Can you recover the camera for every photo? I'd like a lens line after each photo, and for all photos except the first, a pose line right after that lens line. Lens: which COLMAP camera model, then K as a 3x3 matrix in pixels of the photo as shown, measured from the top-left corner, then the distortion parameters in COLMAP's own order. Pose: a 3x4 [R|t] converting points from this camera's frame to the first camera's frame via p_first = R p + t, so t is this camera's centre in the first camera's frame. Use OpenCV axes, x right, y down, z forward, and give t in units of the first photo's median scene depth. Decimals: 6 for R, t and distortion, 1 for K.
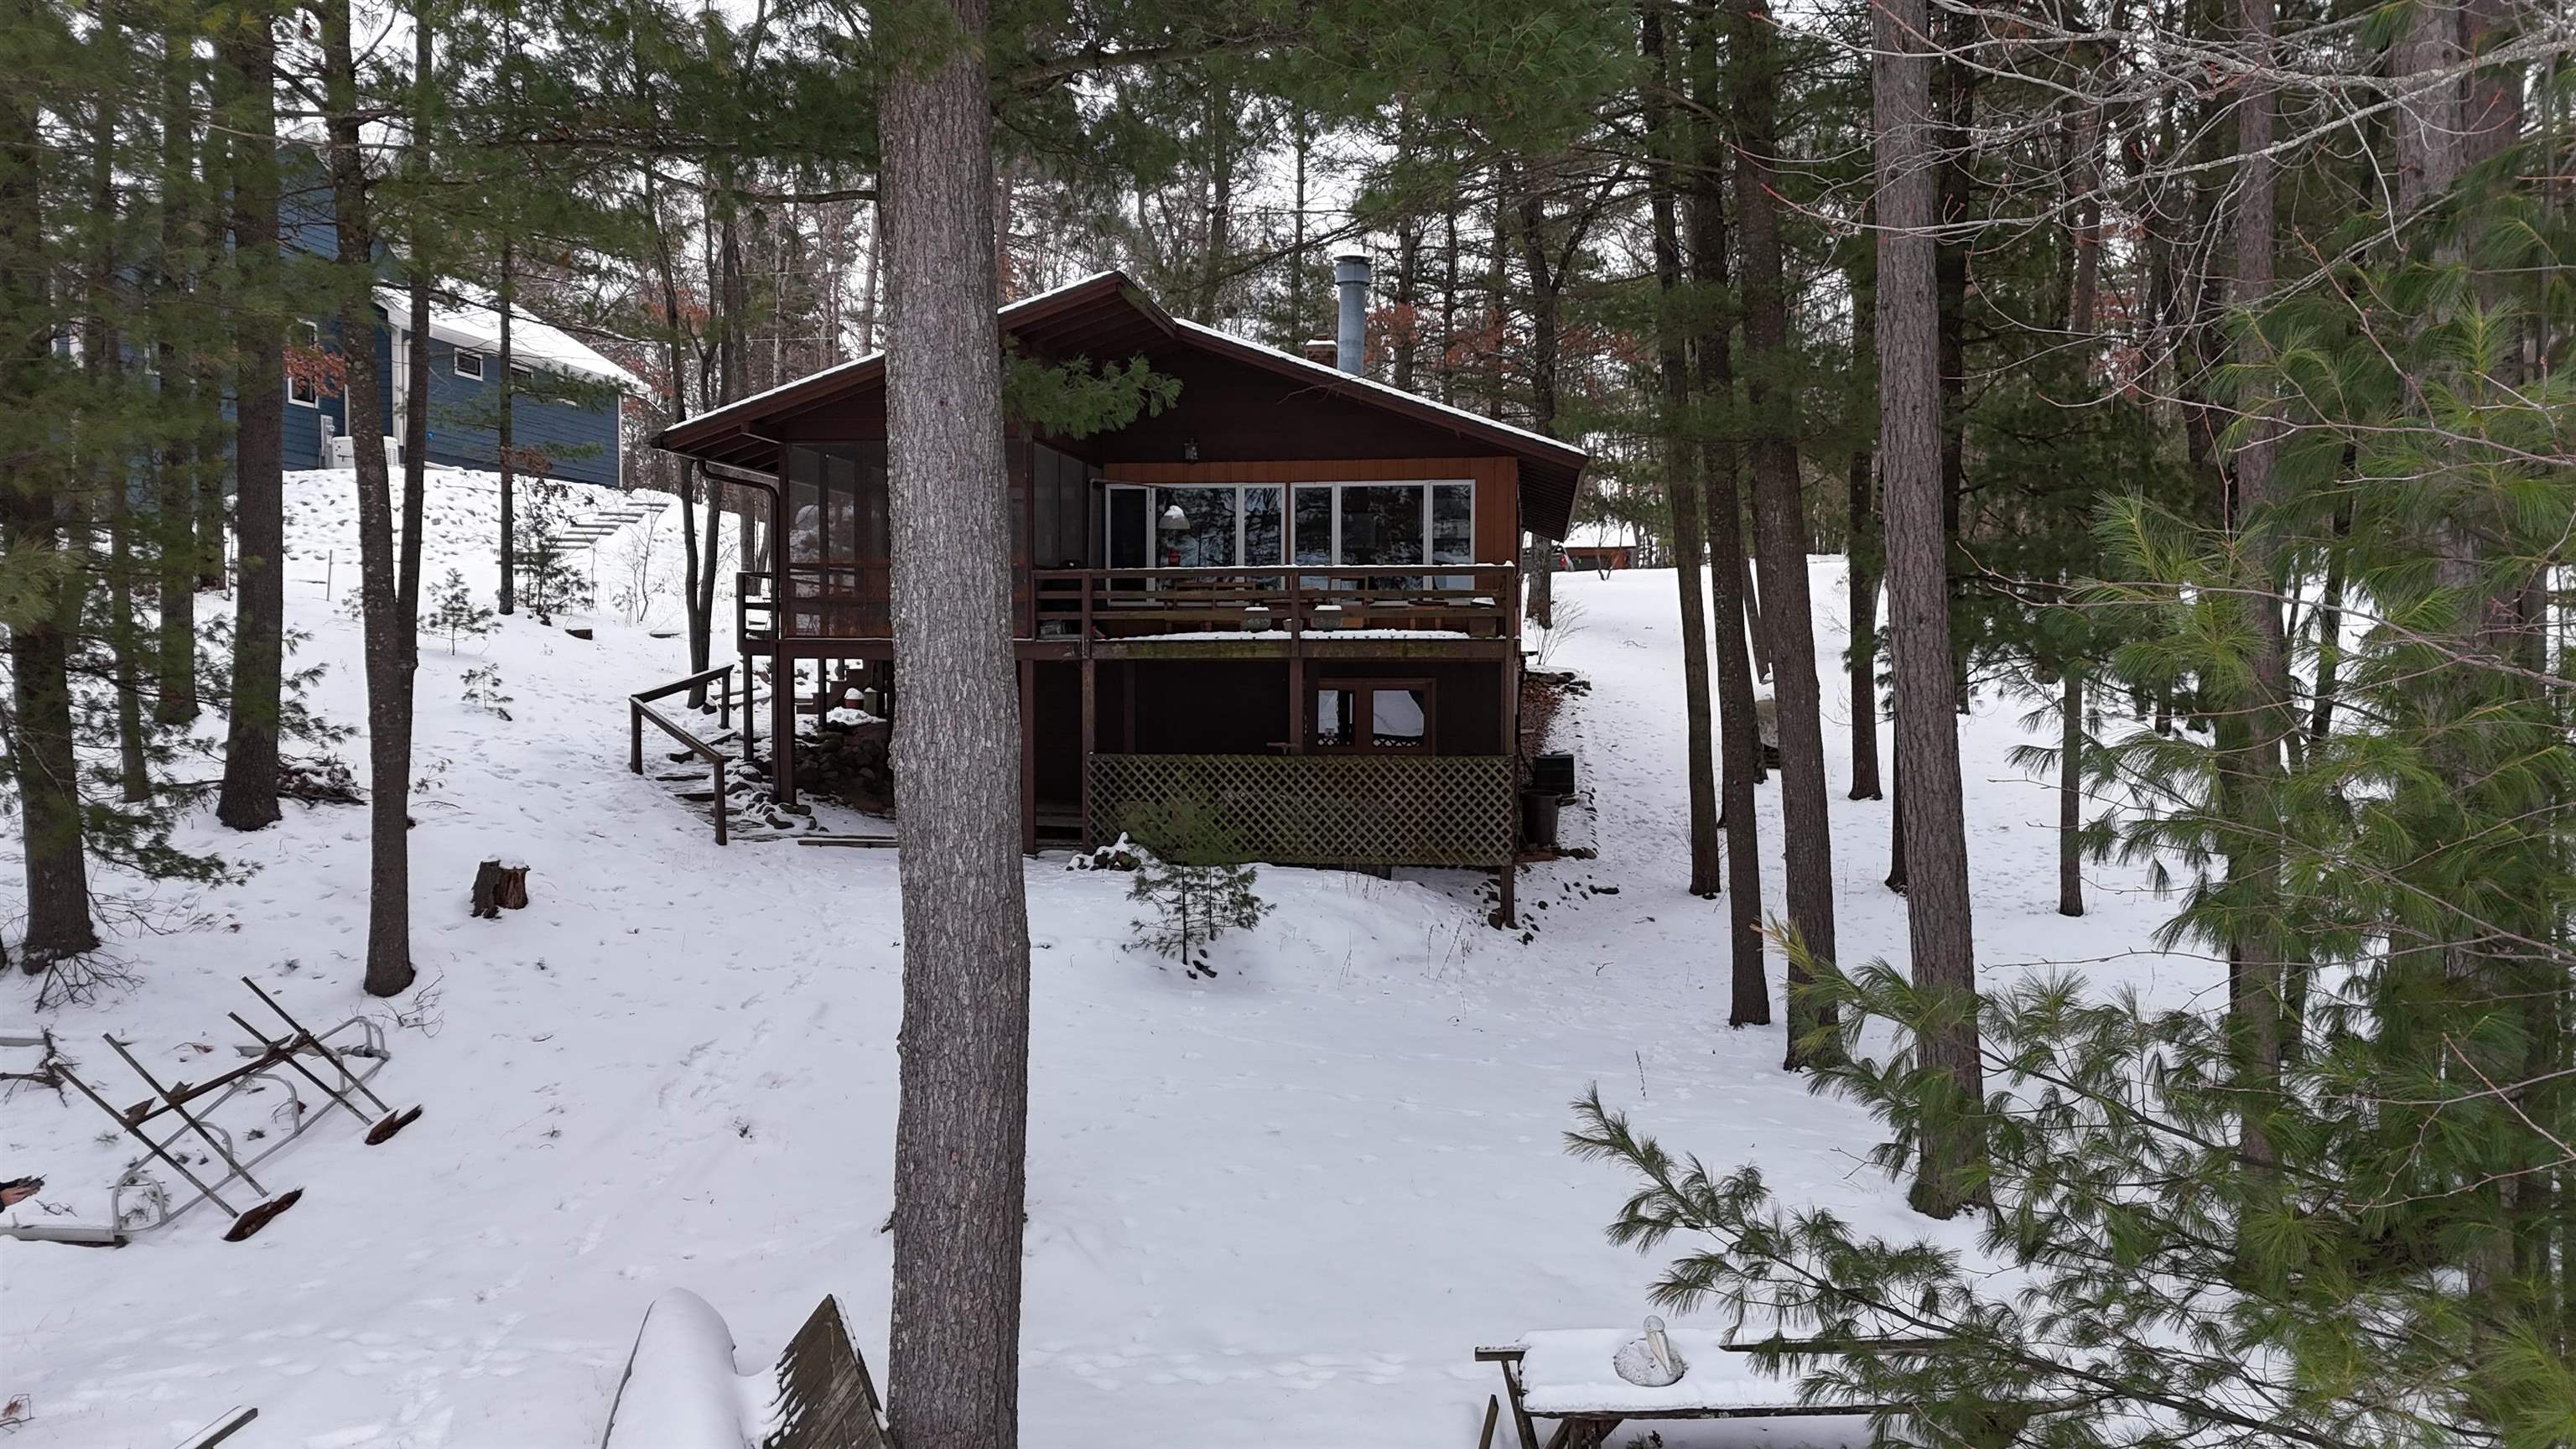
lens RADIAL K [[1875.2, 0, 1302.9], [0, 1875.2, 705.2], [0, 0, 1]] dist [0.063777, -0.040122]
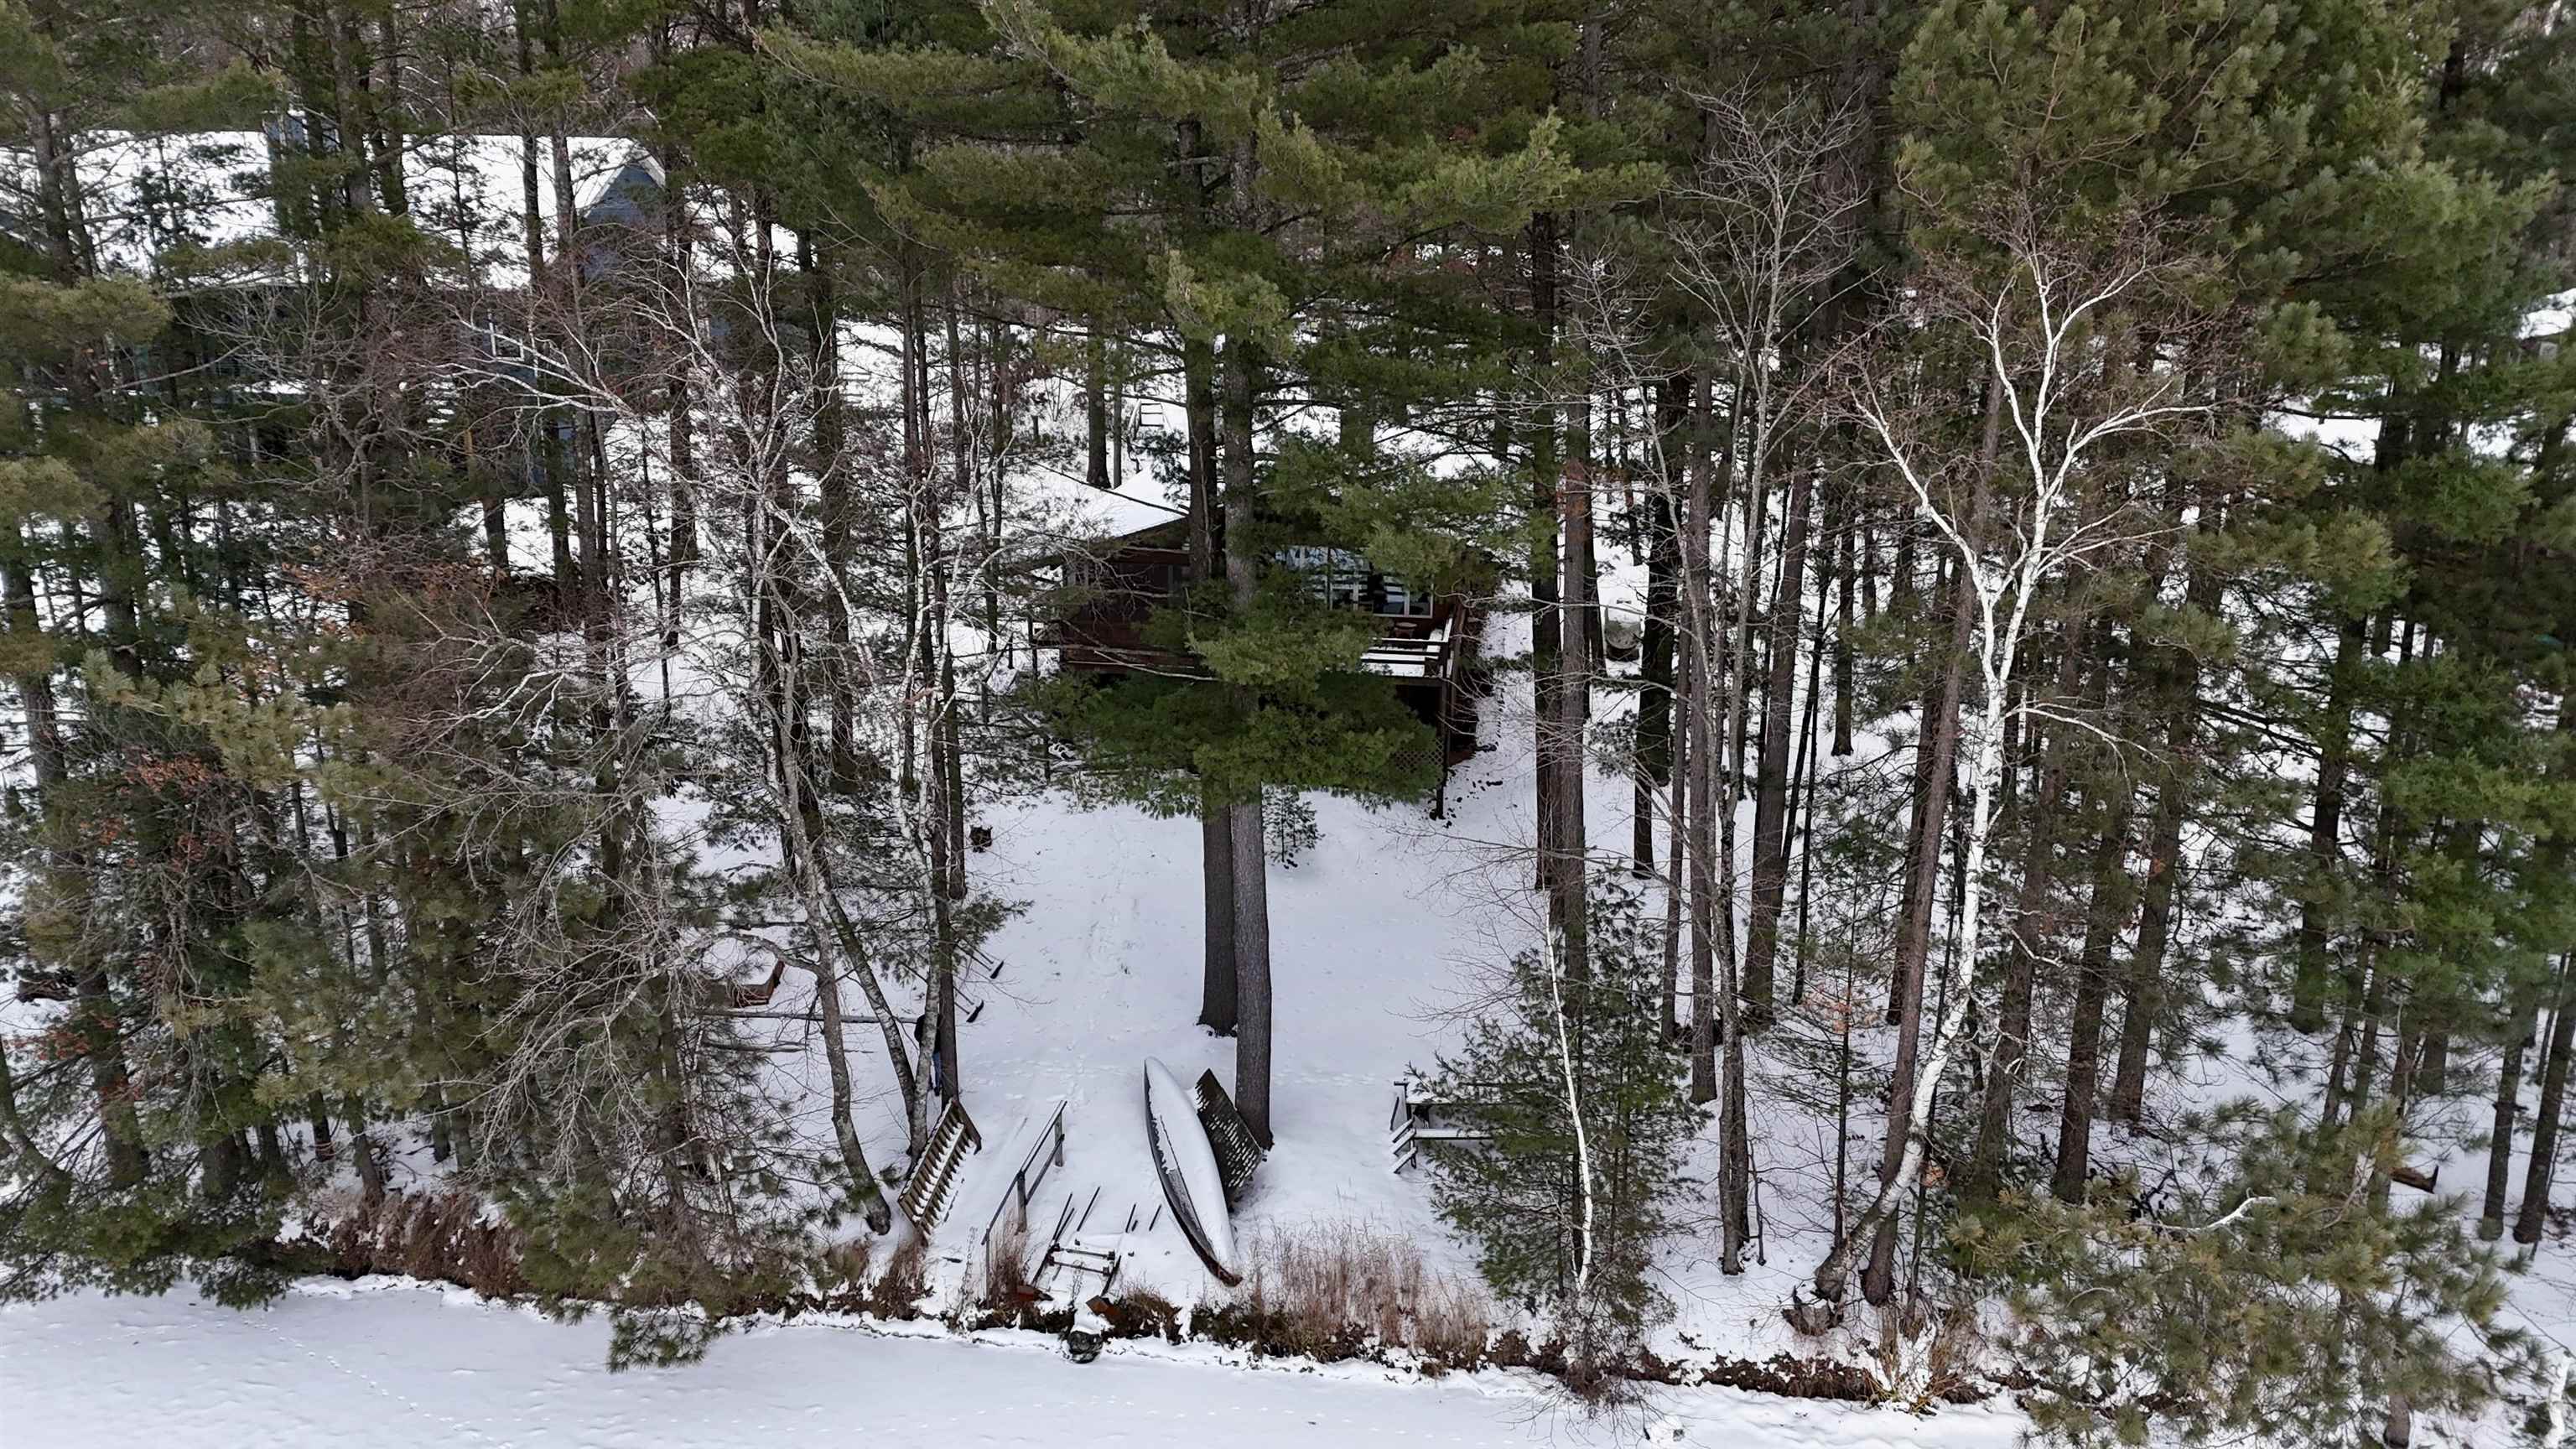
lens RADIAL K [[1875.2, 0, 1291.8], [0, 1875.2, 715.7], [0, 0, 1]] dist [0.063777, -0.040122]
pose [[0.999888, 0.010048, -0.011107, -0.025487], [-0.006922, 0.967647, 0.252214, -0.471794], [0.013282, -0.252109, 0.967608, -0.865719]]
